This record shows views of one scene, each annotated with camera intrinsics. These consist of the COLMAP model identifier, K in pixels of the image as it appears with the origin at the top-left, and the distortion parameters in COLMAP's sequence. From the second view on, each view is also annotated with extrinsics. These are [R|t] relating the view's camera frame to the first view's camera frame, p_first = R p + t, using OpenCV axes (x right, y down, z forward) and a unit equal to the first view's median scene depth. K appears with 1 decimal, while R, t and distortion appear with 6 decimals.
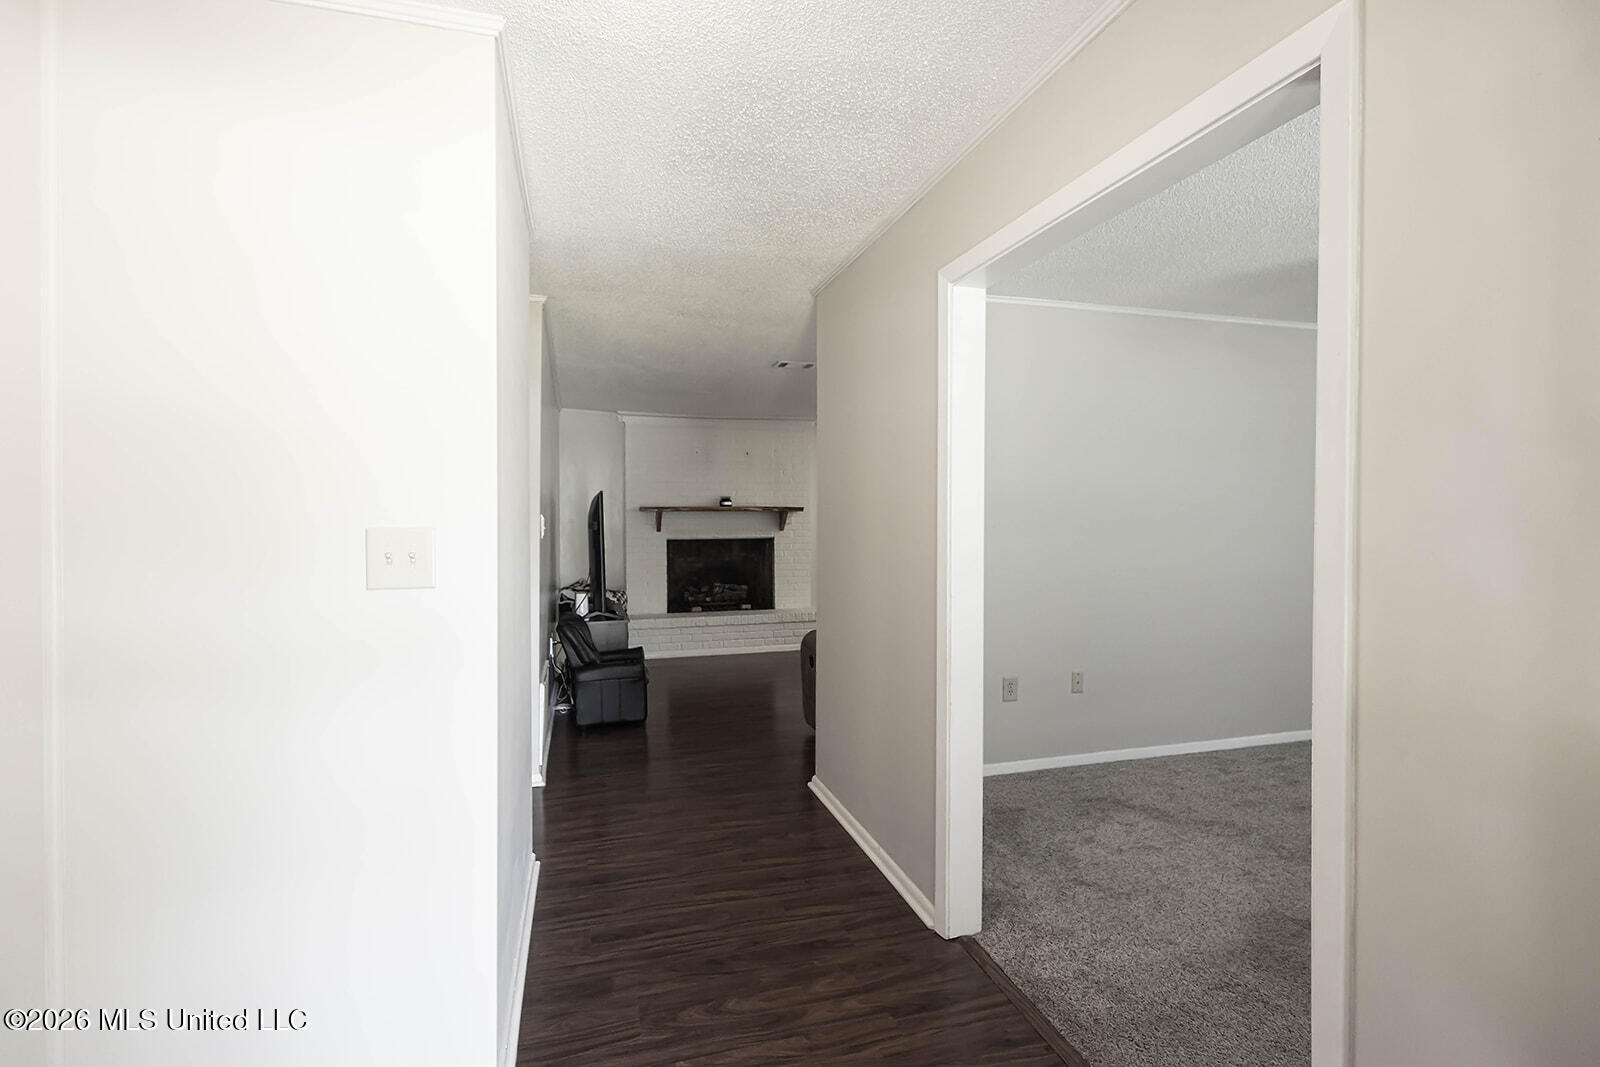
lens RADIAL K [[733.9, 0, 797.7], [0, 733.9, 518.4], [0, 0, 1]] dist [0.003793, -0.003657]
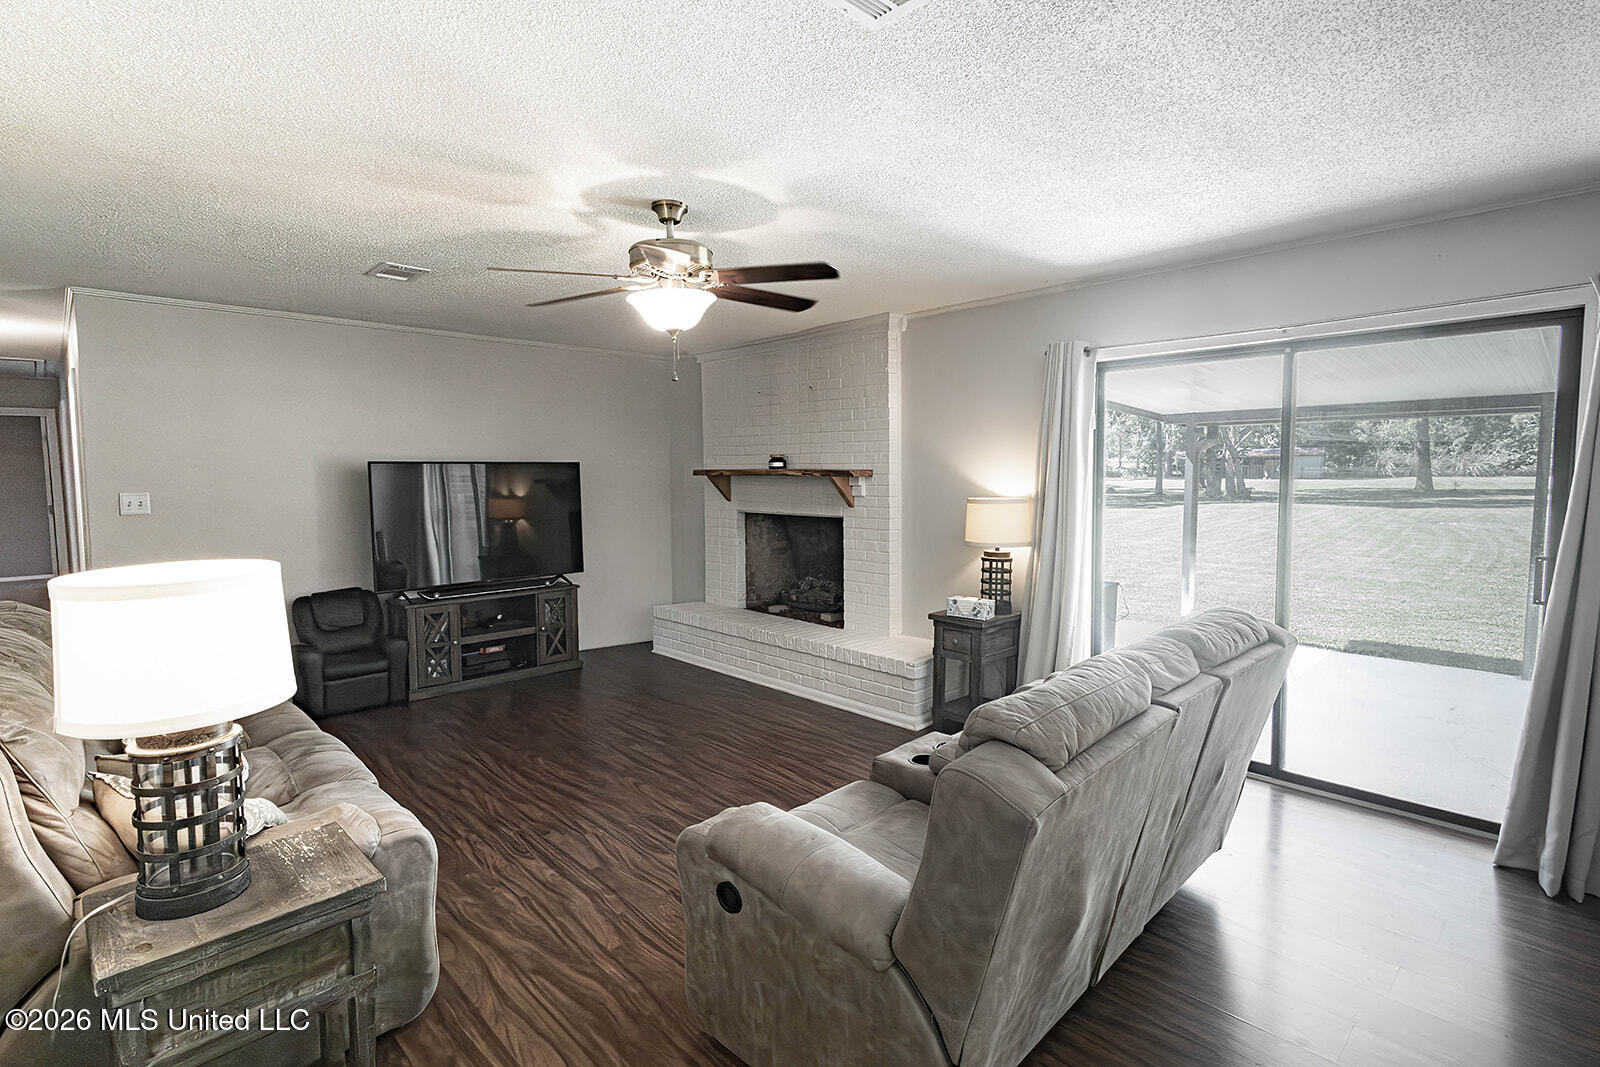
lens RADIAL K [[733.9, 0, 797.7], [0, 733.9, 518.4], [0, 0, 1]] dist [0.003793, -0.003657]
pose [[0.468729, 0.057064, -0.881497, 0.519171], [-0.003298, 0.998017, 0.062853, -0.013116], [0.883336, -0.026554, 0.467988, 0.684247]]
